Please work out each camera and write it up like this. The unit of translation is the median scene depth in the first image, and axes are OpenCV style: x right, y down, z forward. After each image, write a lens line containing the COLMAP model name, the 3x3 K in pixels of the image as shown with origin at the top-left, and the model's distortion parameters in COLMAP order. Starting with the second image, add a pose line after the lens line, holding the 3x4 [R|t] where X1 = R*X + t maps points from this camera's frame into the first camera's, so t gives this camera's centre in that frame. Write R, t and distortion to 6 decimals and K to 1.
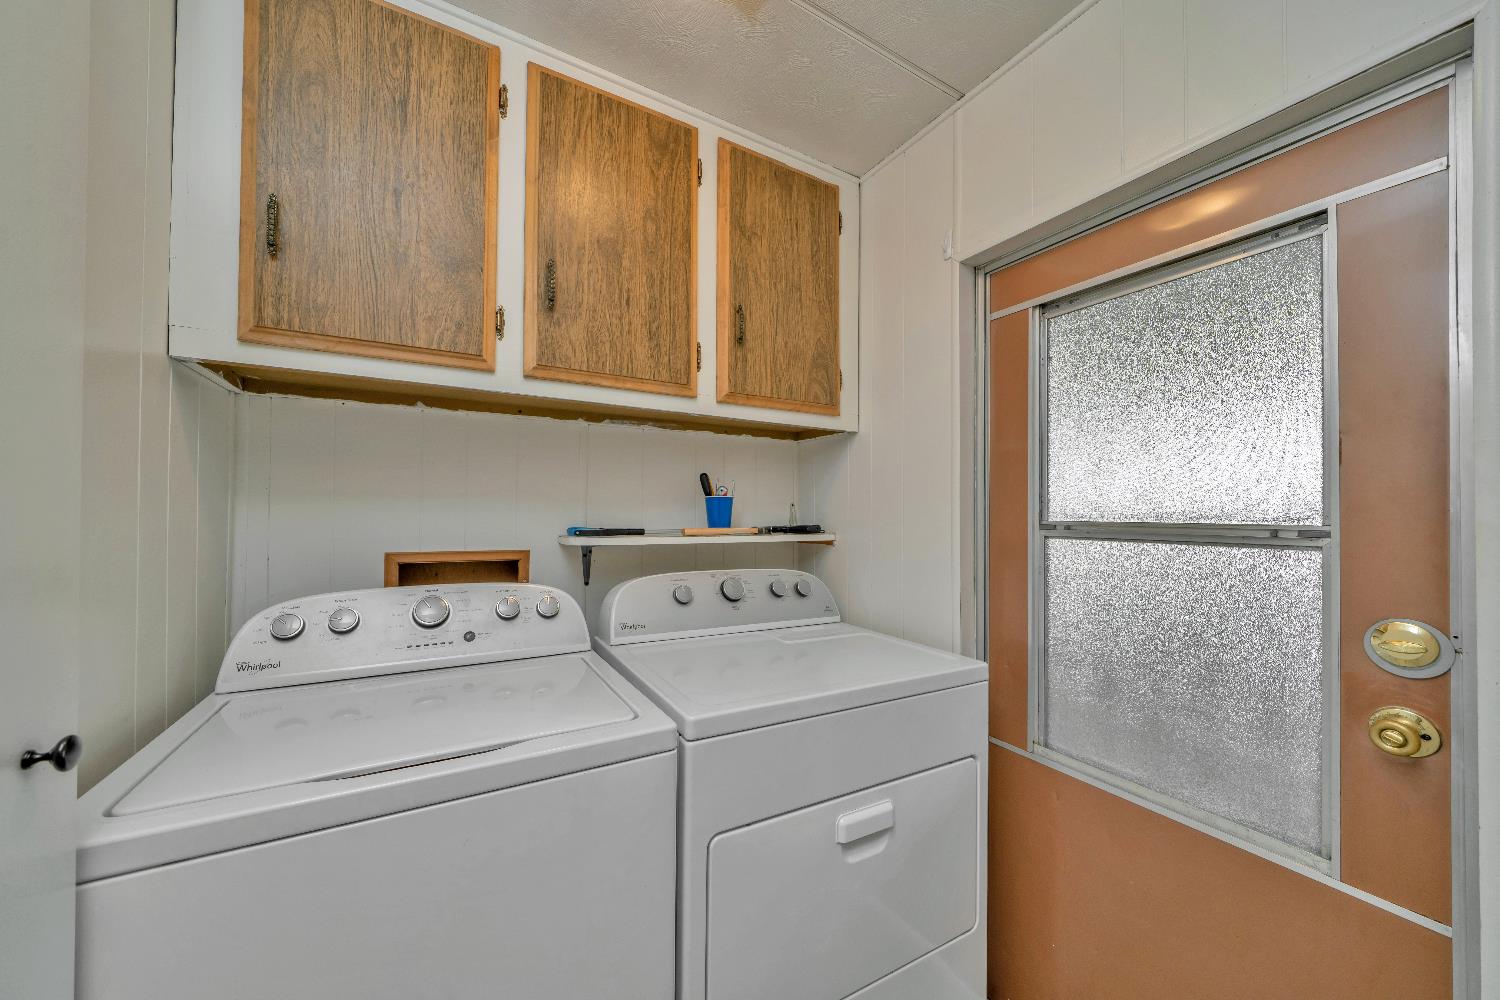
lens RADIAL K [[538.7, 0, 732.1], [0, 538.7, 507.0], [0, 0, 1]] dist [-0.002477, -0.000263]
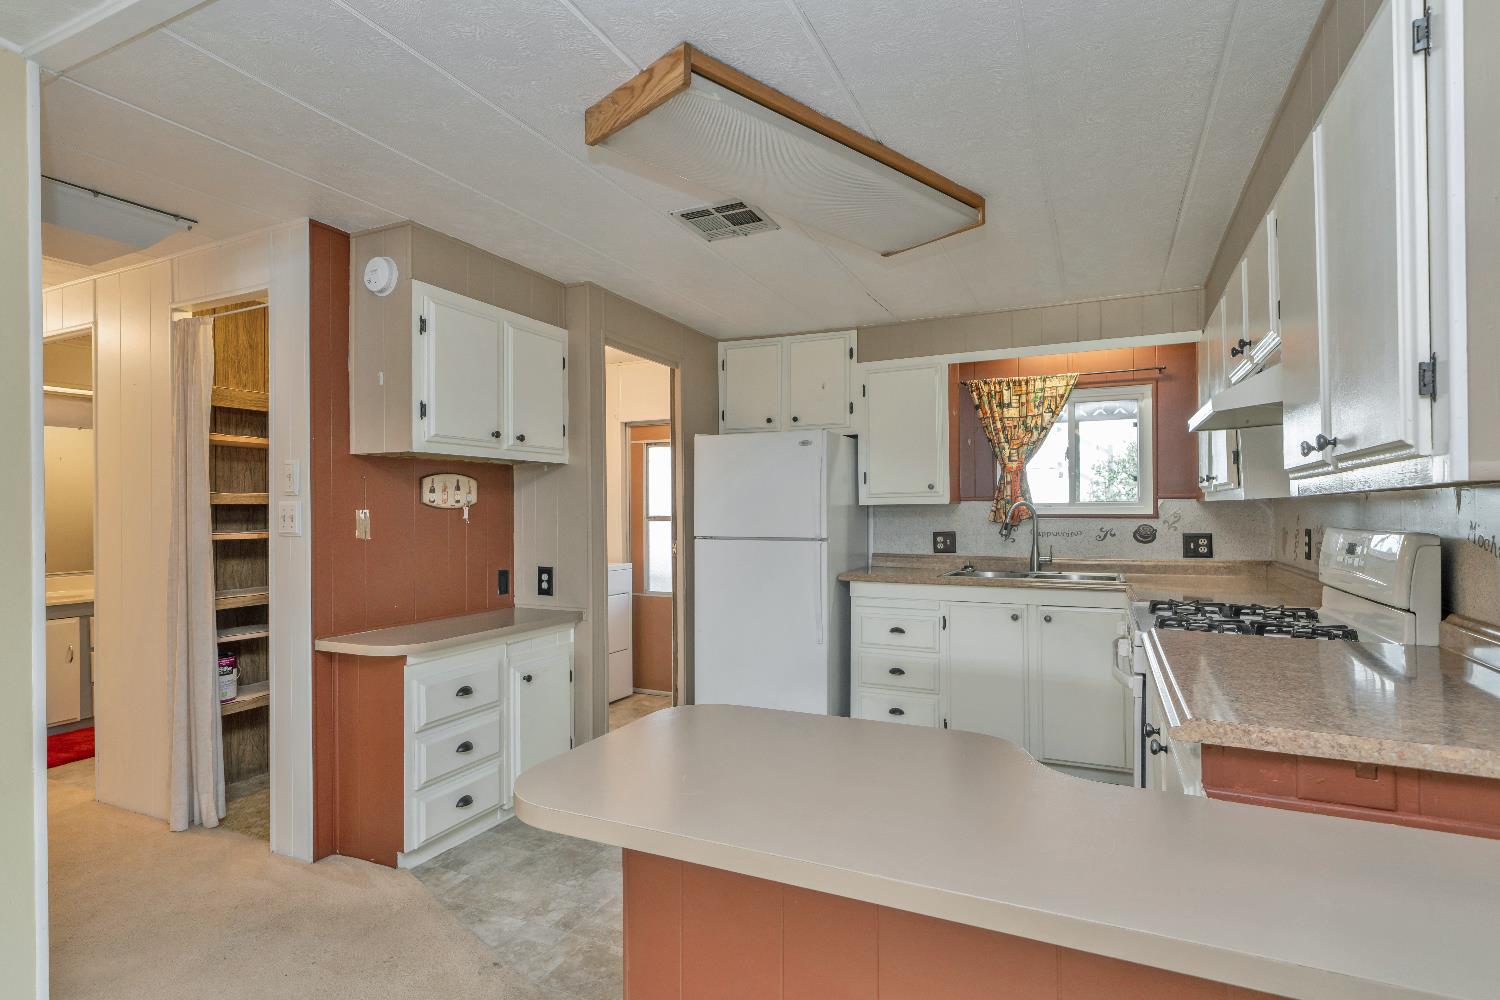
lens RADIAL K [[757.4, 0, 742.2], [0, 757.4, 506.1], [0, 0, 1]] dist [0.003244, -0.000300]
pose [[0.813826, -0.010708, 0.581010, -1.308586], [0.008493, 0.999943, 0.006533, -0.046165], [-0.581047, -0.000382, 0.813870, -2.479276]]
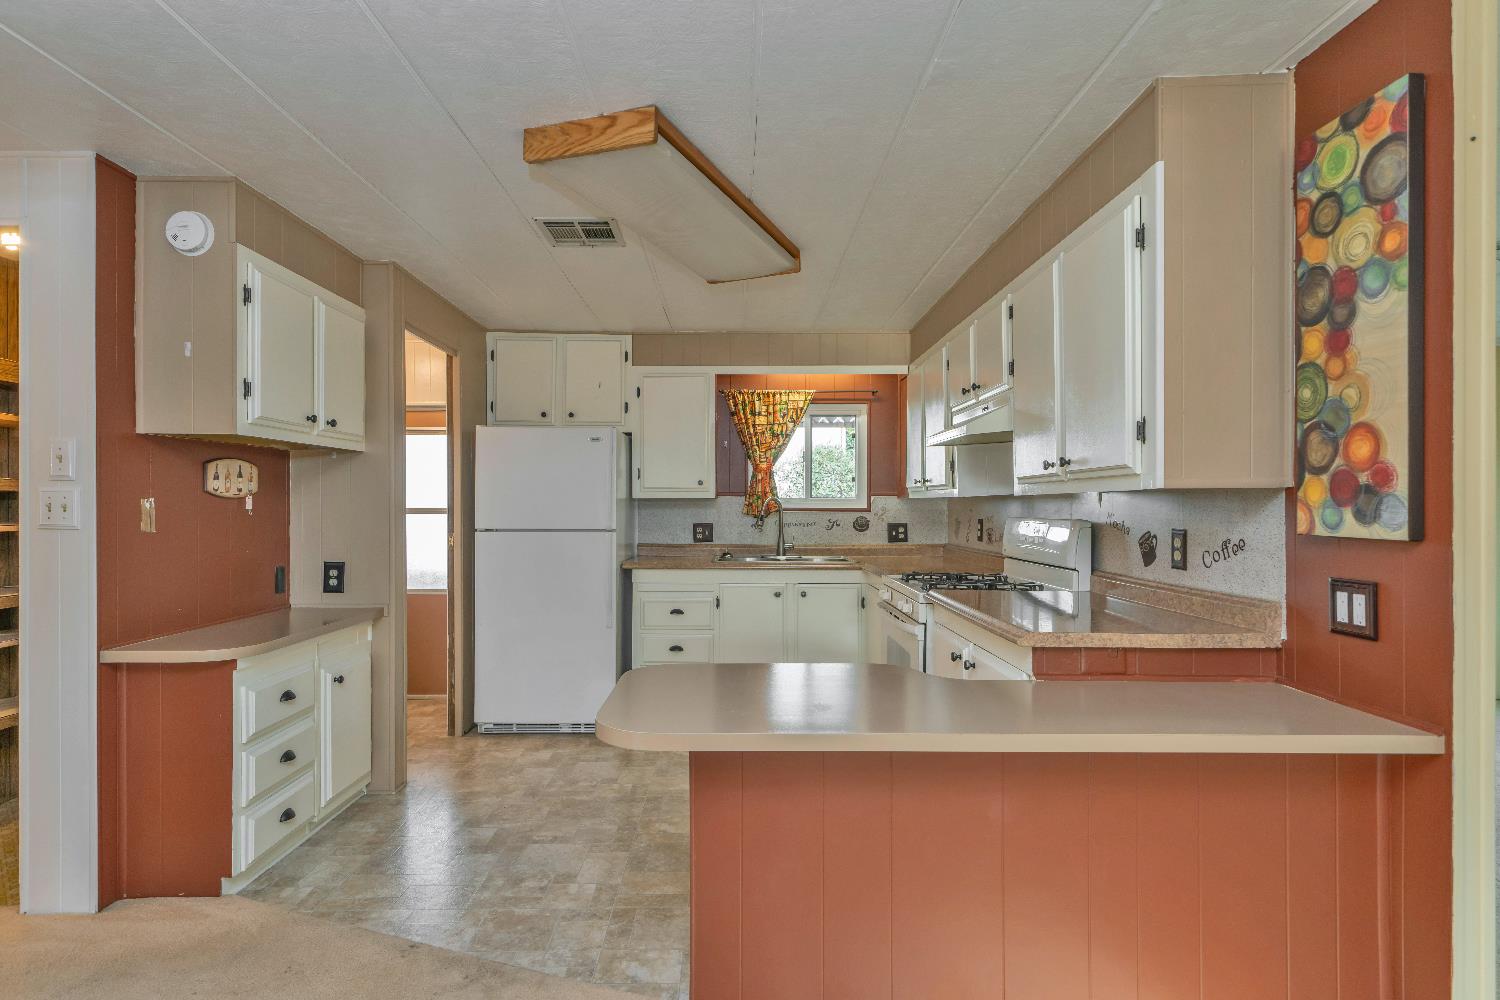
lens RADIAL K [[782.1, 0, 739.2], [0, 782.1, 505.6], [0, 0, 1]] dist [0.006357, -0.000010]
pose [[0.481902, -0.010661, 0.876160, -1.896953], [-0.003787, 0.999891, 0.014250, -0.045871], [-0.876217, -0.010186, 0.481810, -2.303483]]
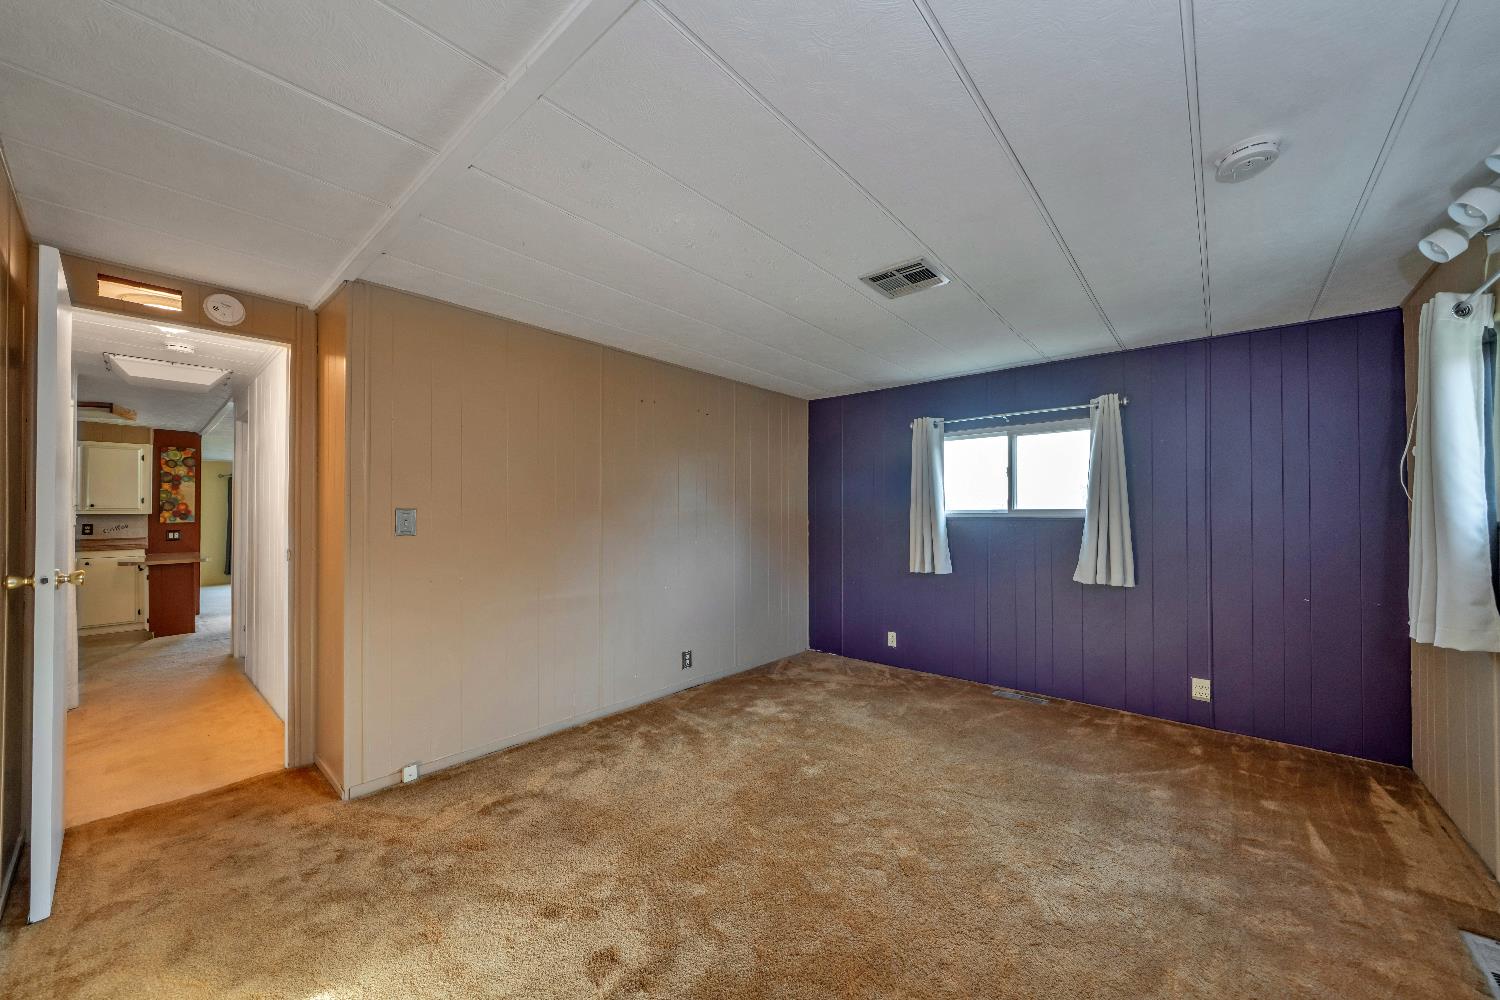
lens RADIAL K [[538.7, 0, 732.1], [0, 538.7, 507.0], [0, 0, 1]] dist [-0.002477, -0.000263]
pose [[-0.943906, -0.009993, -0.330063, -3.410505], [-0.001919, 0.999691, -0.024779, -0.012170], [0.330208, -0.022756, -0.943634, 3.503405]]
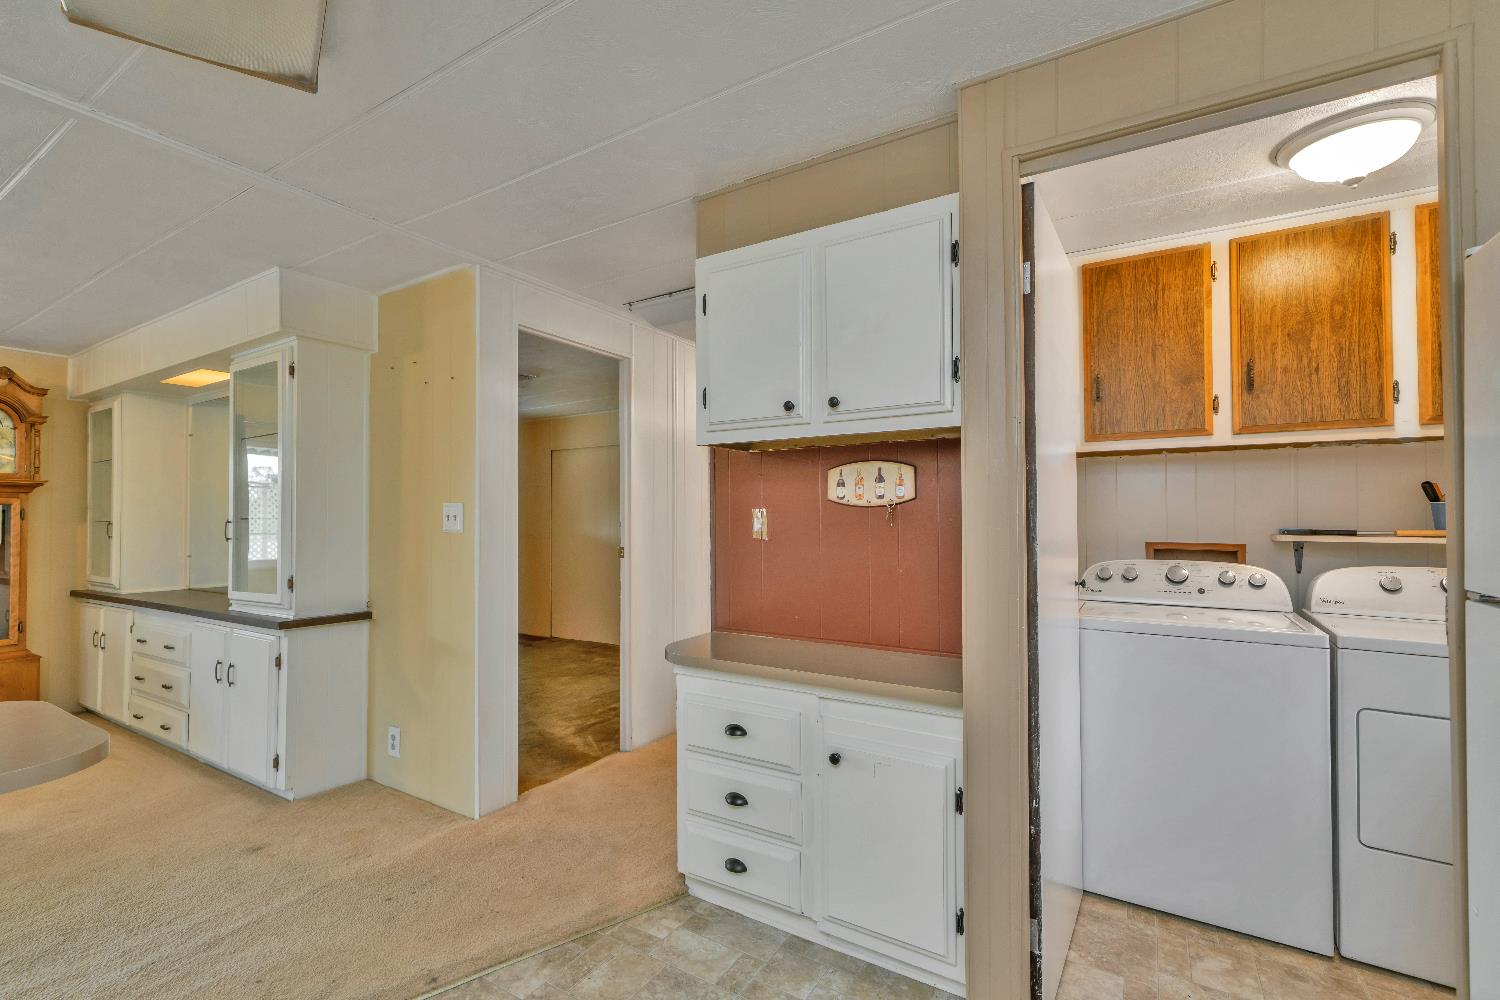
lens RADIAL K [[676.0, 0, 724.4], [0, 676.0, 504.0], [0, 0, 1]] dist [-0.002431, -0.000455]
pose [[0.477407, -0.025010, -0.878327, 0.562002], [0.013133, 0.999686, -0.021328, -0.006695], [0.878584, -0.001353, 0.477585, -1.119838]]
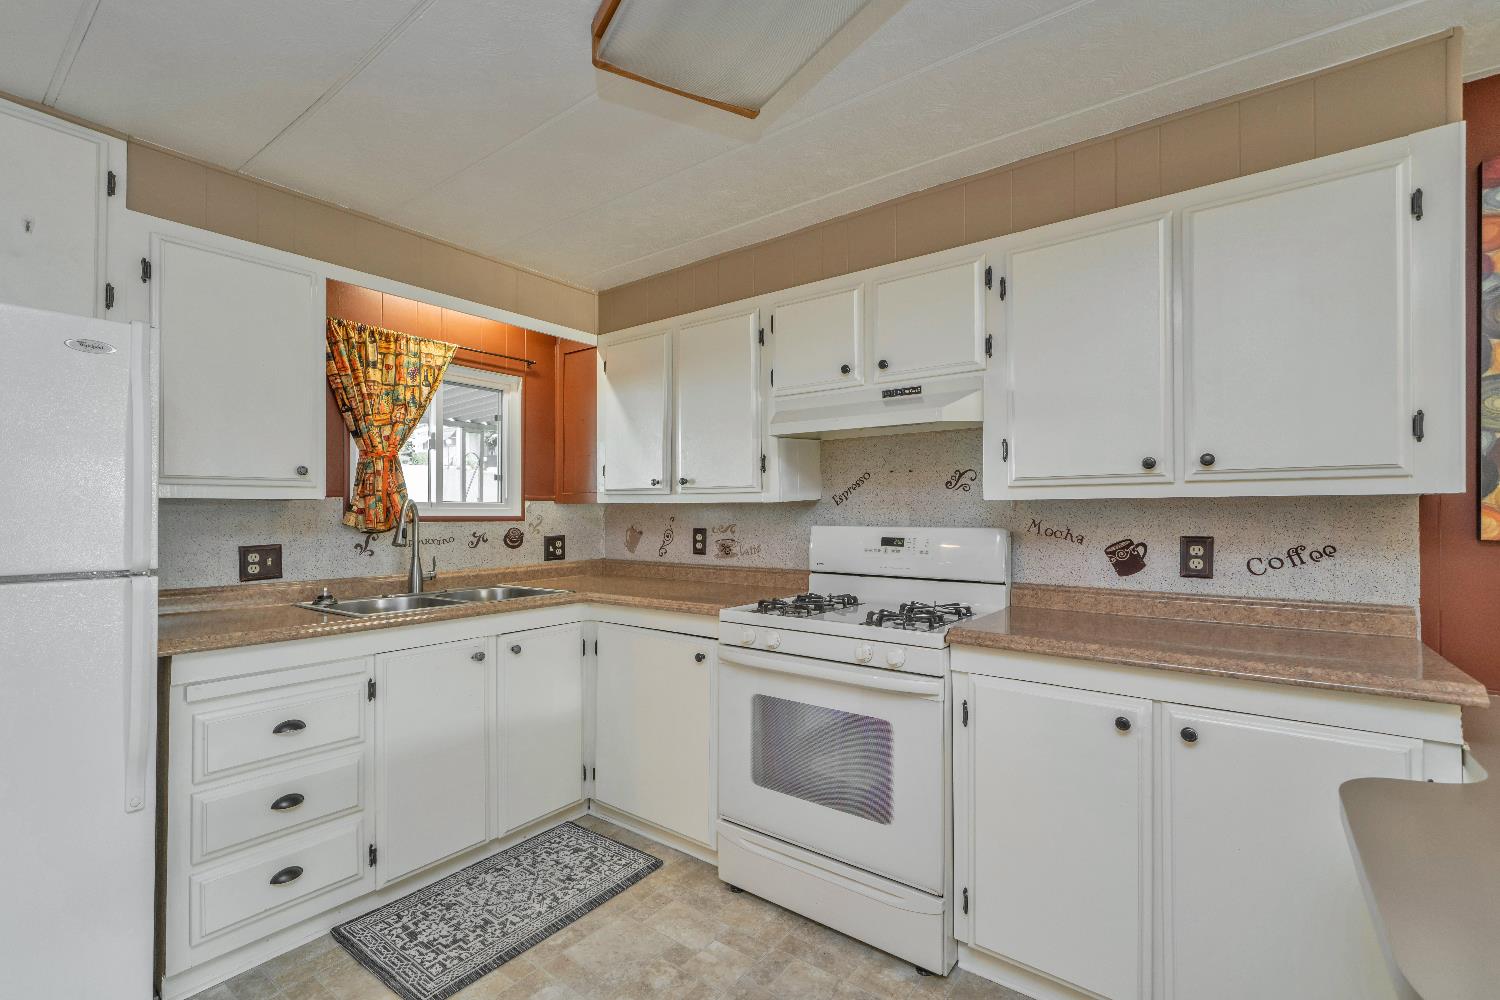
lens RADIAL K [[662.8, 0, 735.6], [0, 662.8, 505.4], [0, 0, 1]] dist [0.001470, 0.000327]
pose [[-0.392897, 0.000400, 0.919582, -0.834881], [-0.012187, 0.999910, -0.005642, -0.019021], [-0.919502, -0.013424, -0.392857, -0.860249]]
